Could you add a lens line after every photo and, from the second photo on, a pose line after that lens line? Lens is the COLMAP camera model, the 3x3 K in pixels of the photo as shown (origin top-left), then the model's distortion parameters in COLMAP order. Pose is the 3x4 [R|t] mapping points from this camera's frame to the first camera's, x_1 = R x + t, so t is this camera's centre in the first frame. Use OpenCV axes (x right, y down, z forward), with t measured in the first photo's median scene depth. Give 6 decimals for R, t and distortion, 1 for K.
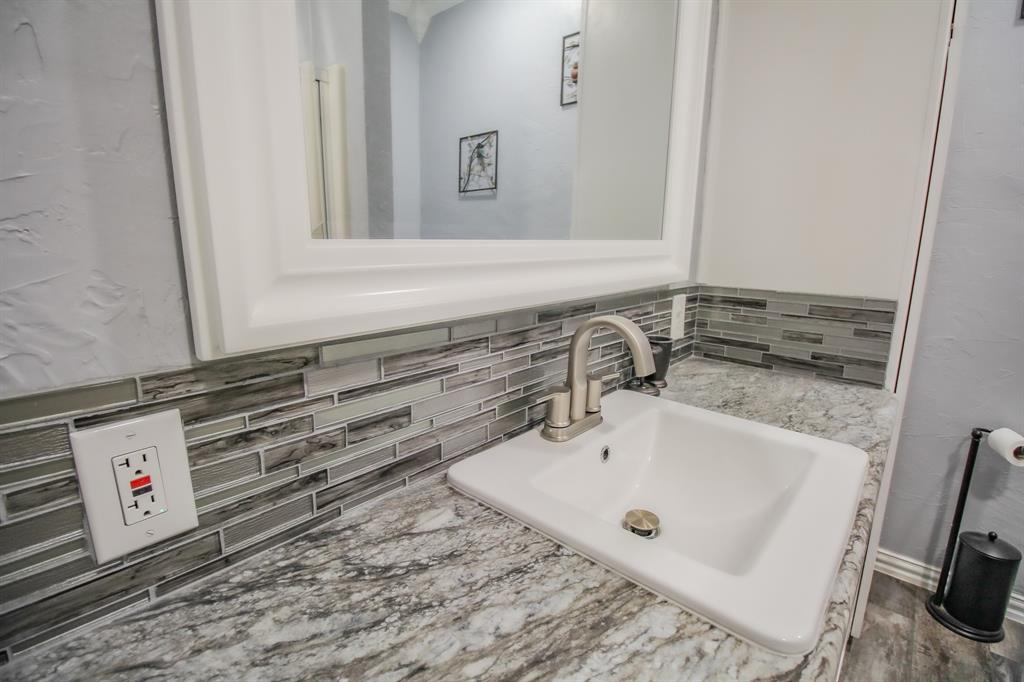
lens RADIAL K [[471.9, 0, 514.9], [0, 471.9, 328.8], [0, 0, 1]] dist [-0.016910, -0.000849]
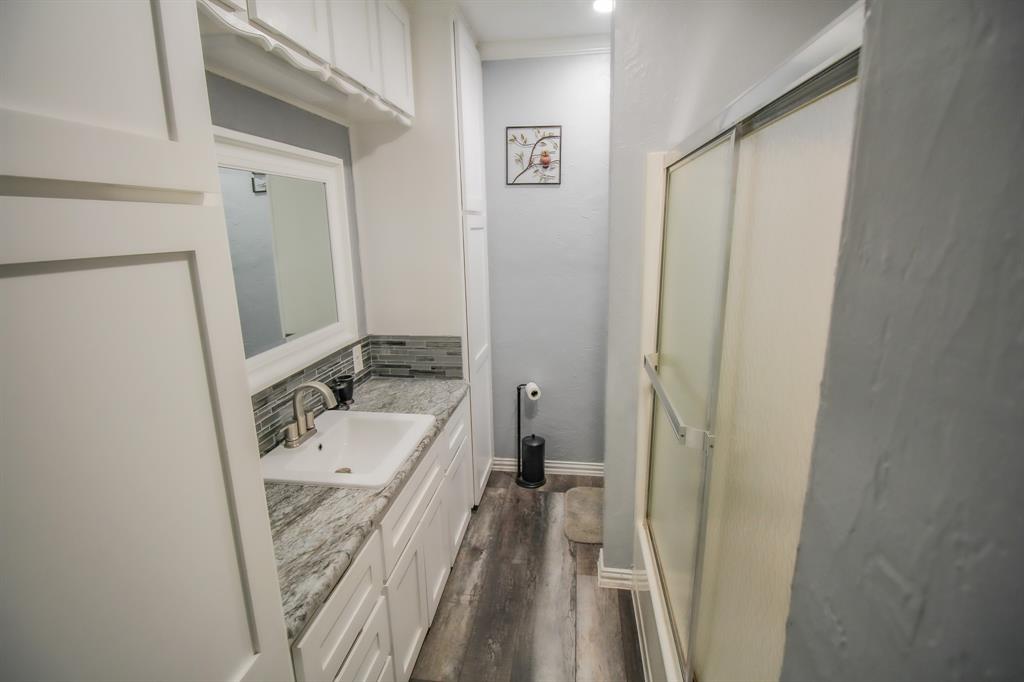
lens RADIAL K [[471.9, 0, 514.9], [0, 471.9, 328.8], [0, 0, 1]] dist [-0.016910, -0.000849]
pose [[0.831550, -0.146424, 0.535803, -0.095713], [0.135514, 0.988960, 0.059948, -0.194662], [-0.538666, 0.022759, 0.842212, -0.921627]]
